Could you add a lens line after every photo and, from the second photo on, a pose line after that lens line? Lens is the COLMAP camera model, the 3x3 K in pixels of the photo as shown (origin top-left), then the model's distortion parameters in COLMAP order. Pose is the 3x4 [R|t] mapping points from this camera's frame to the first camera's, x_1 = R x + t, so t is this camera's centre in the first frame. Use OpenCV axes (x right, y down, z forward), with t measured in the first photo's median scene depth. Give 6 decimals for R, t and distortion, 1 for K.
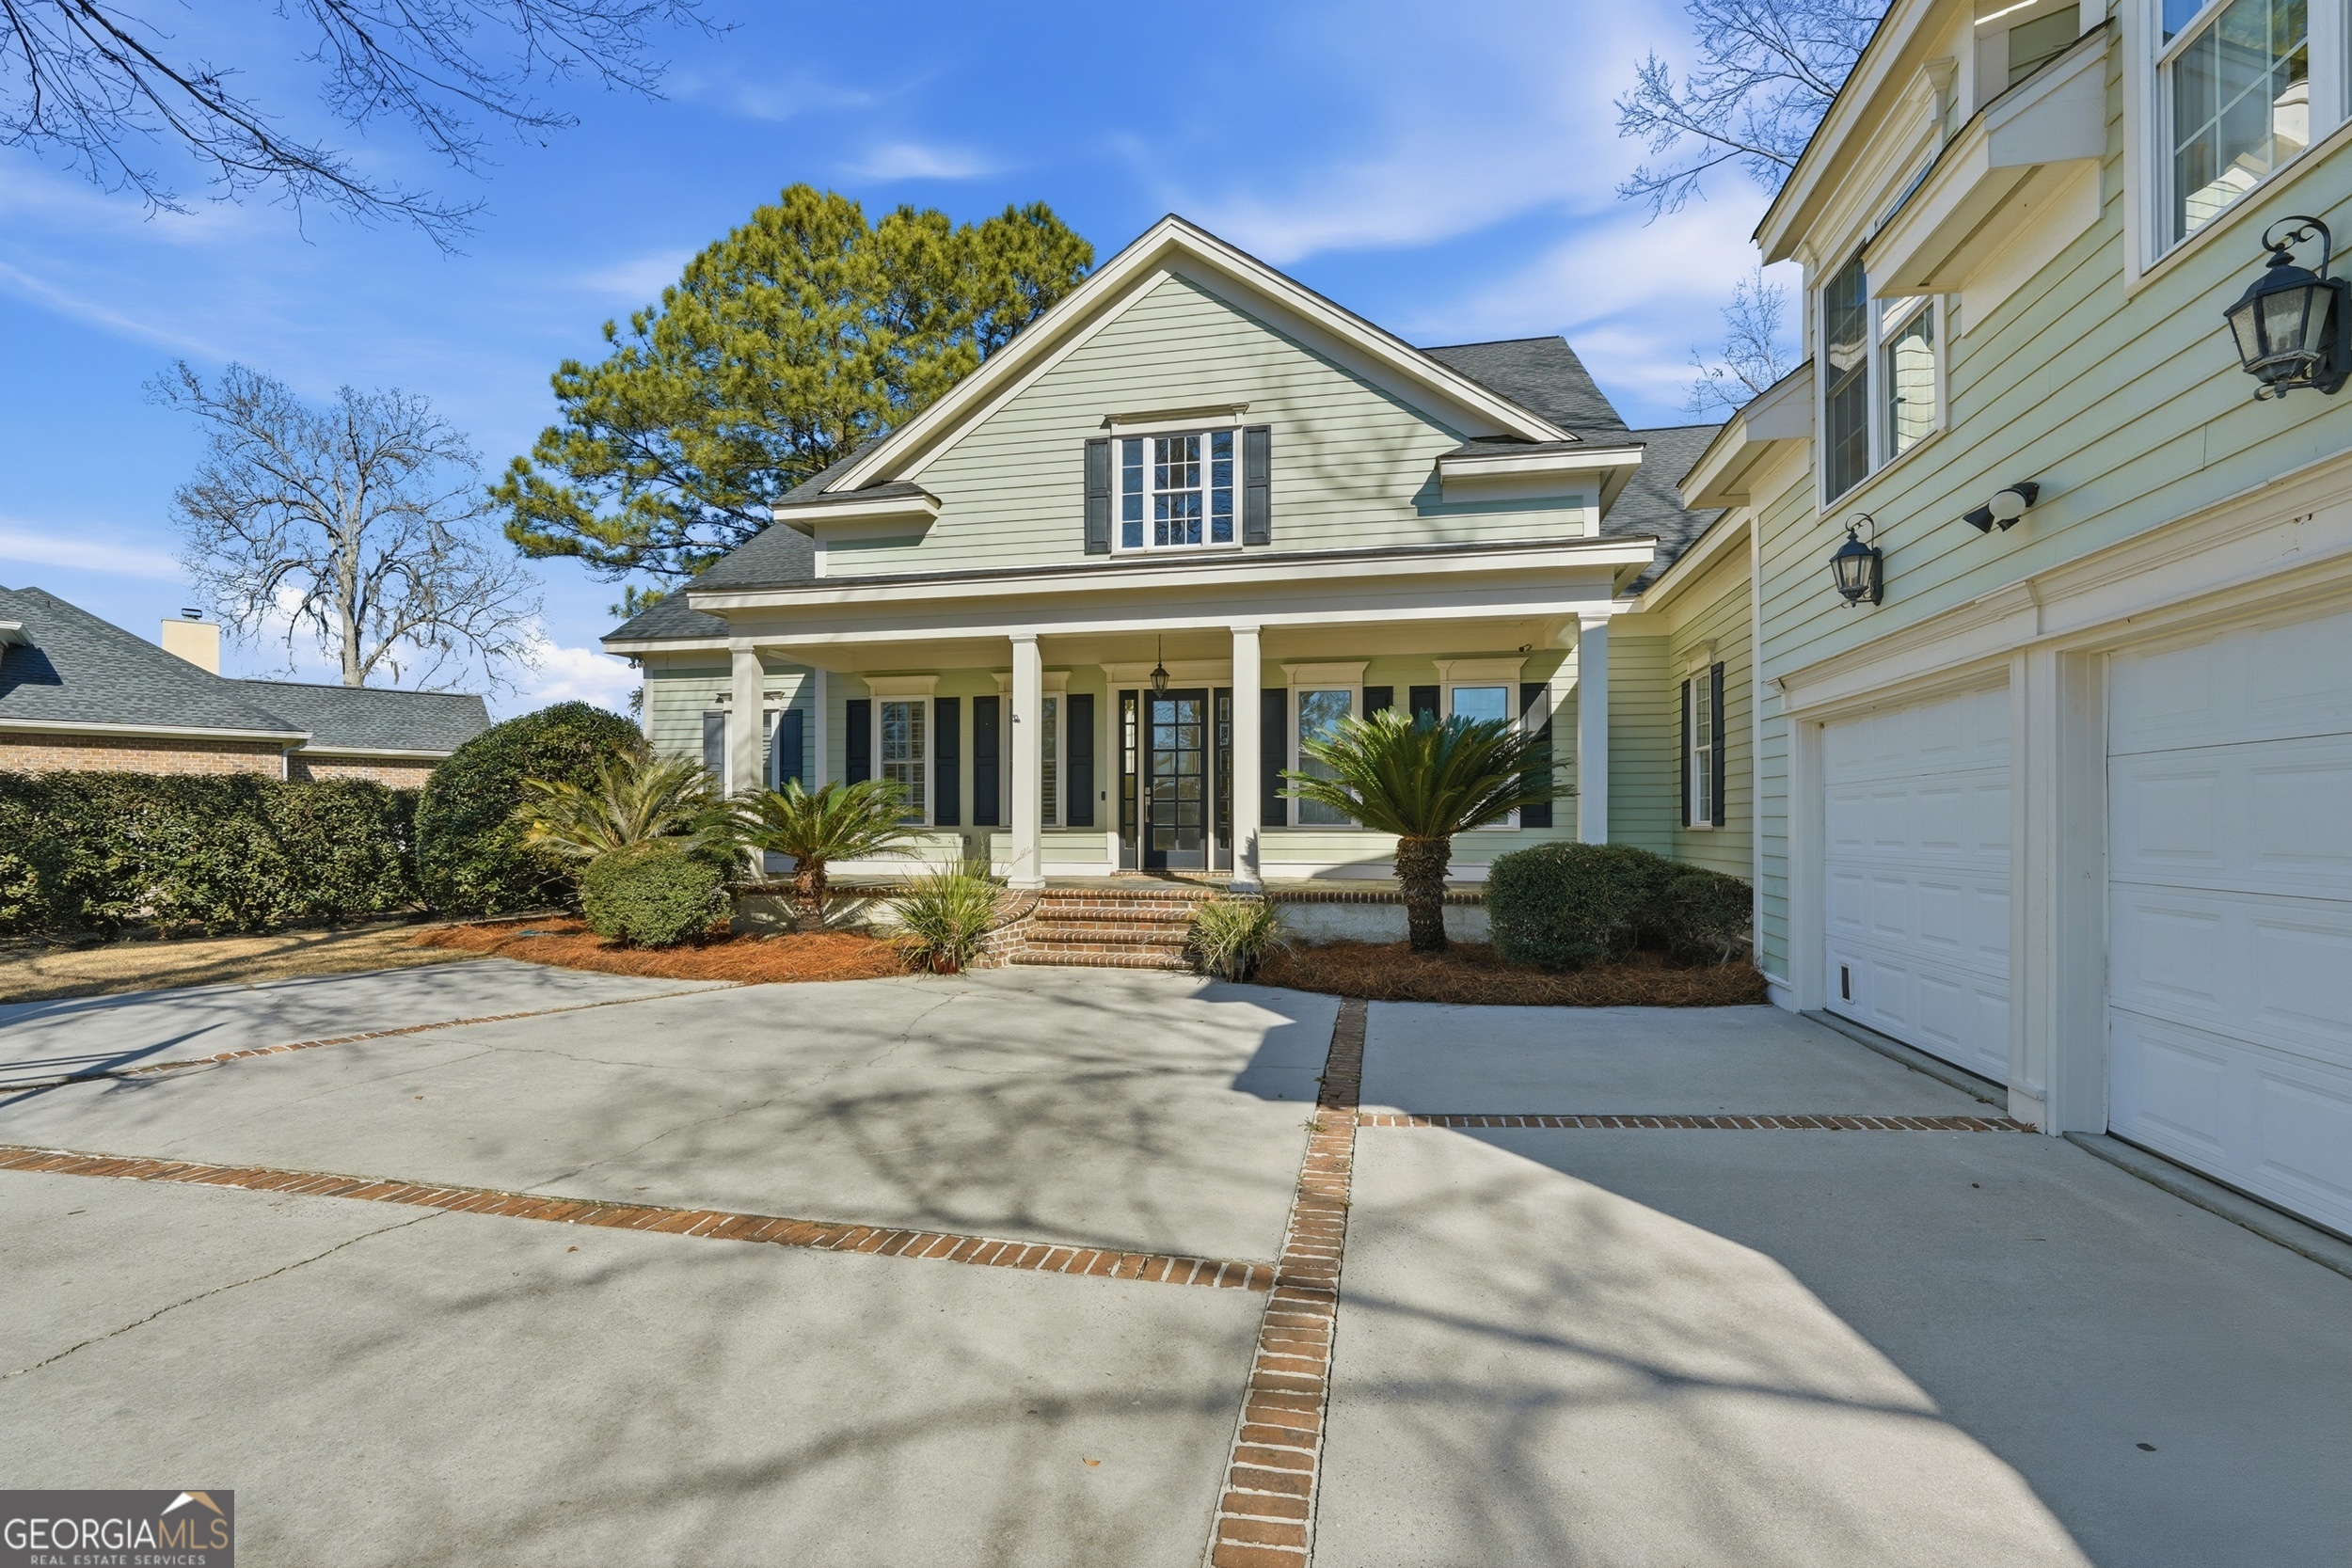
lens RADIAL K [[1055.7, 0, 1172.0], [0, 1055.7, 817.6], [0, 0, 1]] dist [-0.013321, 0.000131]
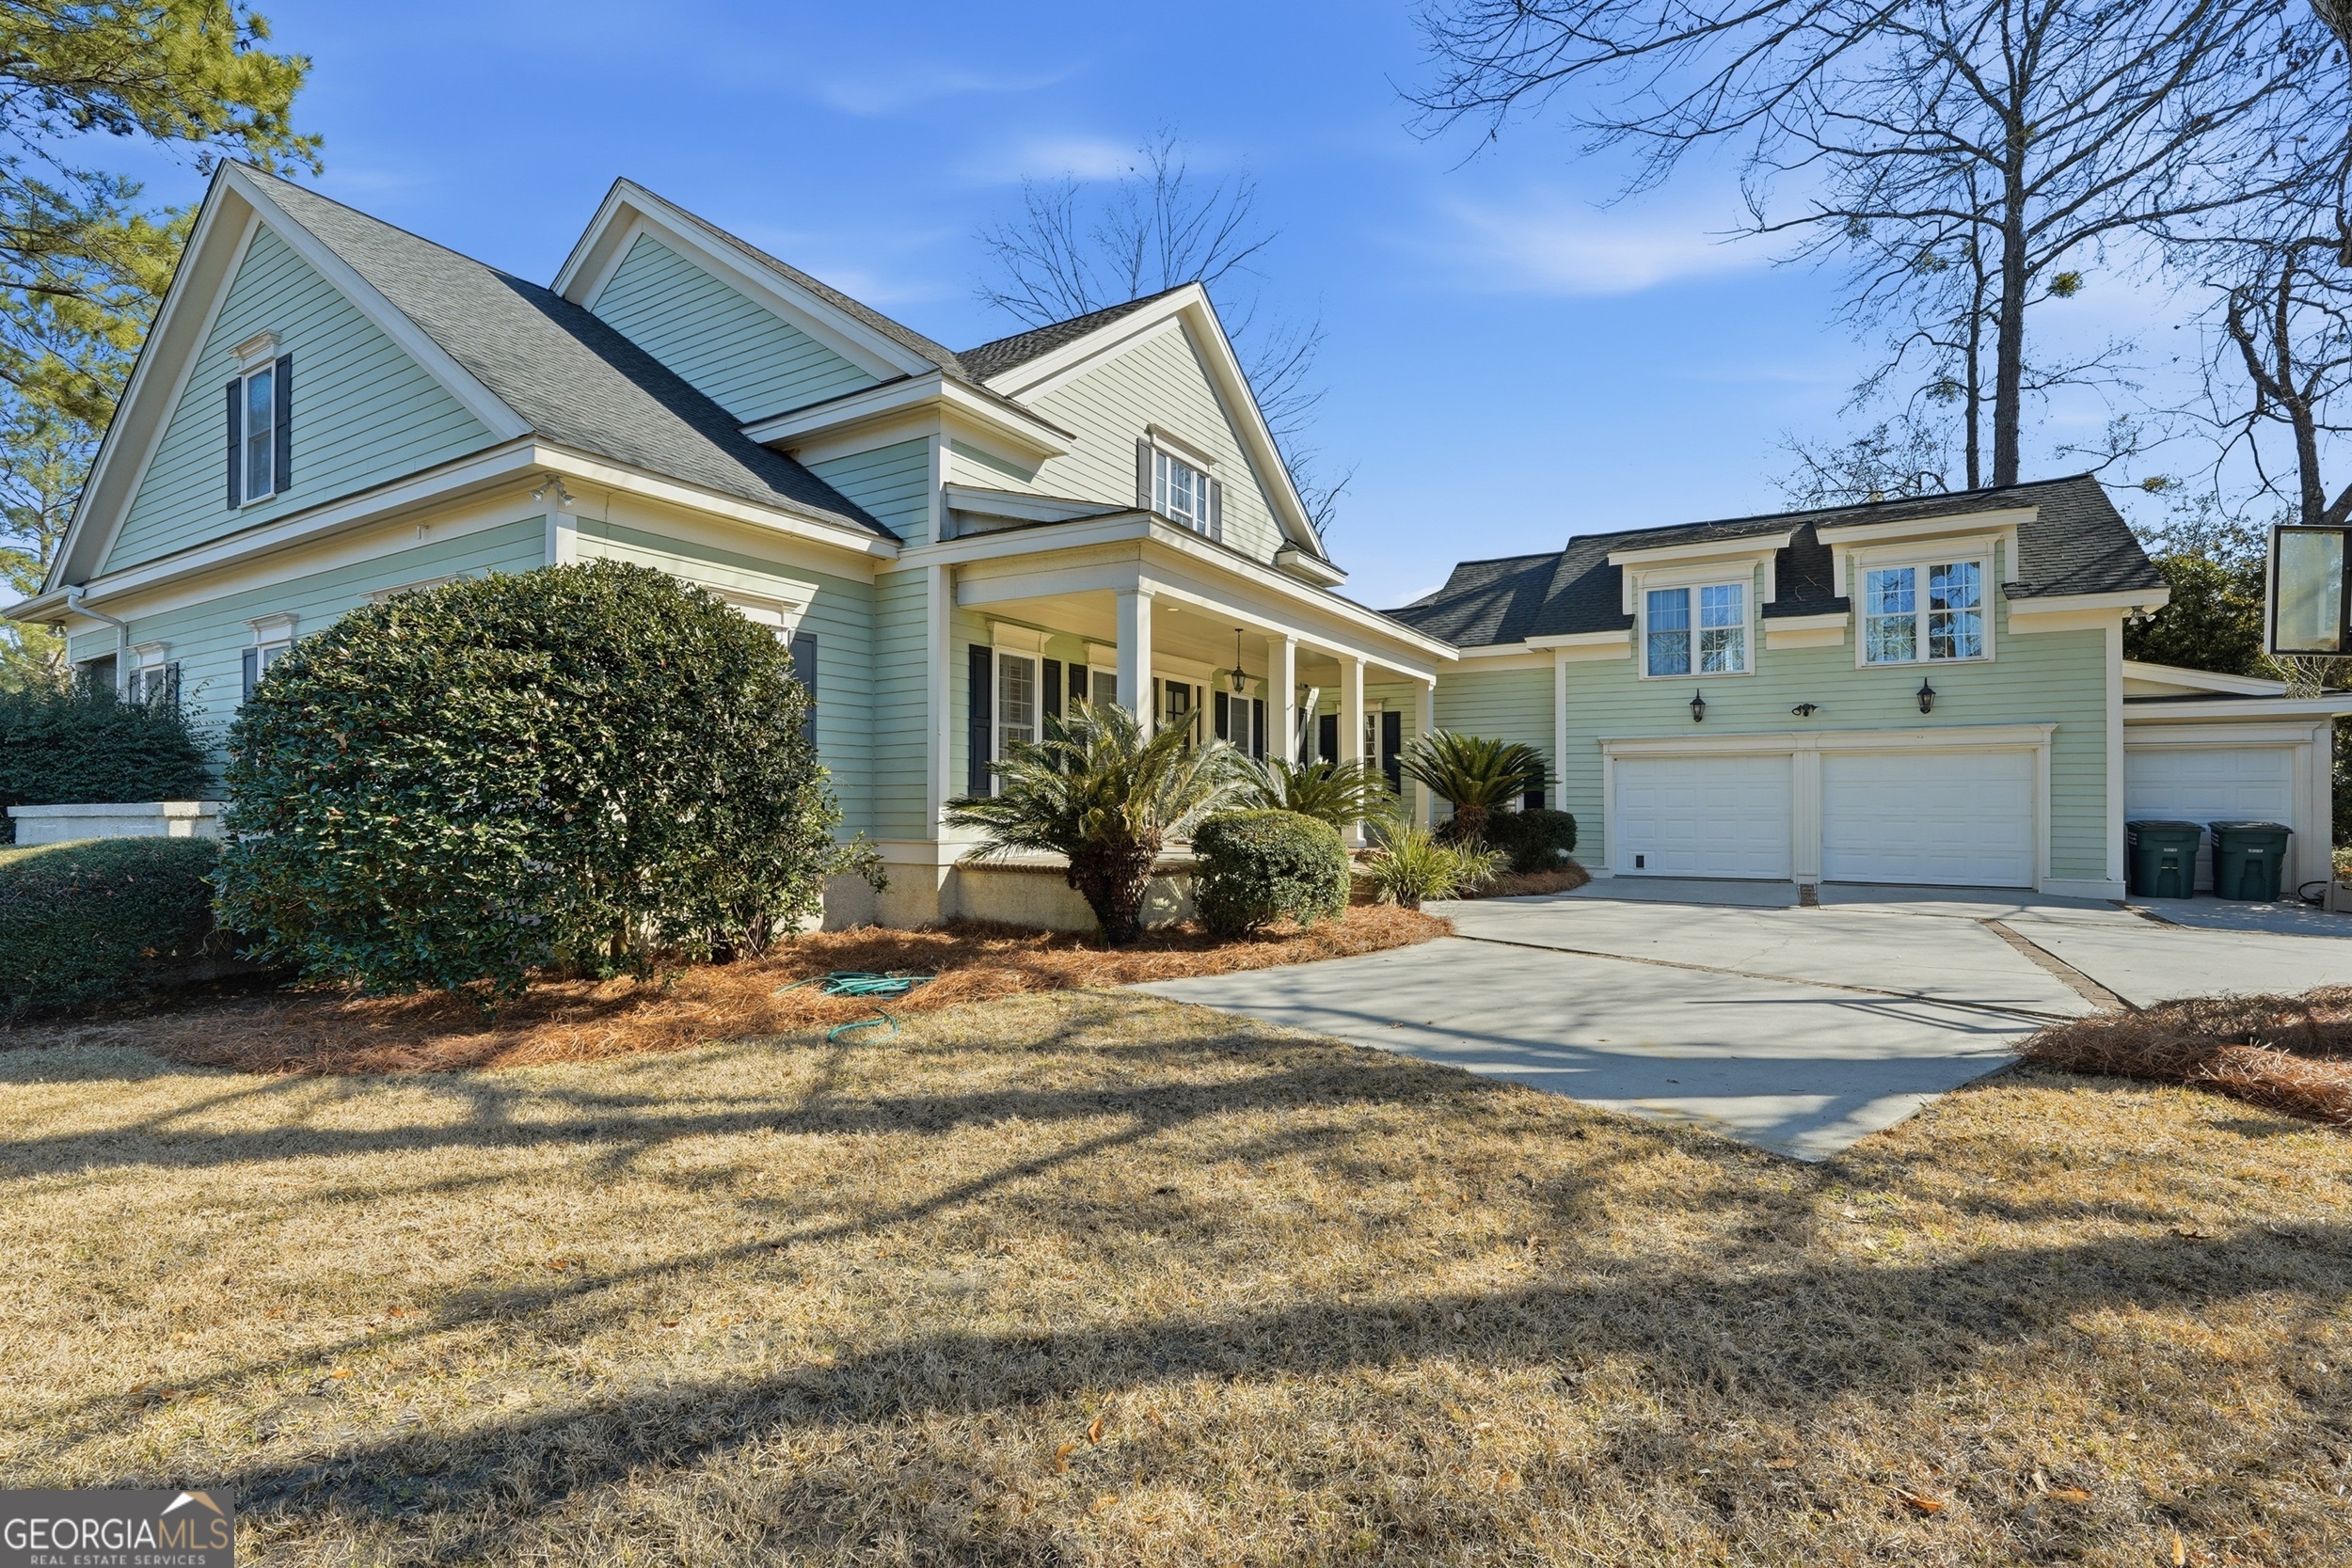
lens RADIAL K [[1040.2, 0, 1178.7], [0, 1040.2, 789.1], [0, 0, 1]] dist [-0.008019, 0.000021]
pose [[0.318418, 0.008377, 0.947913, -1.093746], [-0.010698, 0.999929, -0.005243, 0.003021], [-0.947890, -0.008472, 0.318485, 0.638284]]
